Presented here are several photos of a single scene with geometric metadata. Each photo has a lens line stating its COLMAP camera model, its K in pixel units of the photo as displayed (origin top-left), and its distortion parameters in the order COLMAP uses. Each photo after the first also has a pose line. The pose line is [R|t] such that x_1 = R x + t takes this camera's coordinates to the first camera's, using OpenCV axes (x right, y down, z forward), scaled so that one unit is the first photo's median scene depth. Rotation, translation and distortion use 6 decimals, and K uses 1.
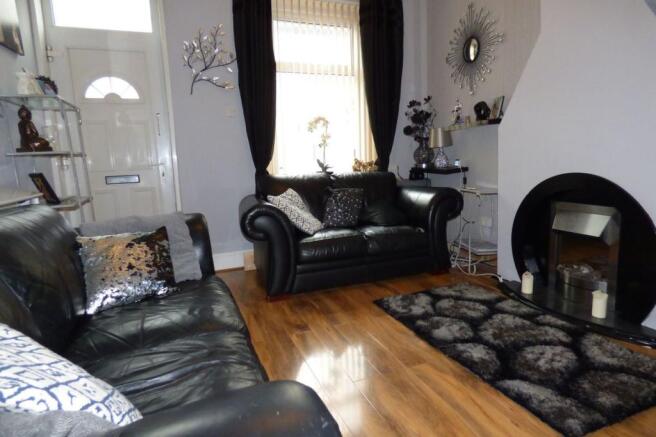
lens RADIAL K [[397.7, 0, 338.4], [0, 397.7, 208.7], [0, 0, 1]] dist [-0.024540, -0.001095]
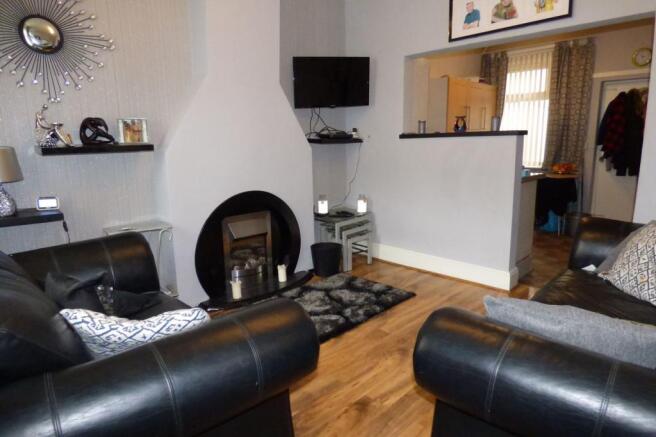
lens RADIAL K [[397.7, 0, 338.4], [0, 397.7, 208.7], [0, 0, 1]] dist [-0.024540, -0.001095]
pose [[-0.411411, -0.094136, 0.906576, -0.702469], [0.159894, 0.971773, 0.173467, -0.205401], [-0.897316, 0.216322, -0.384746, 1.197064]]
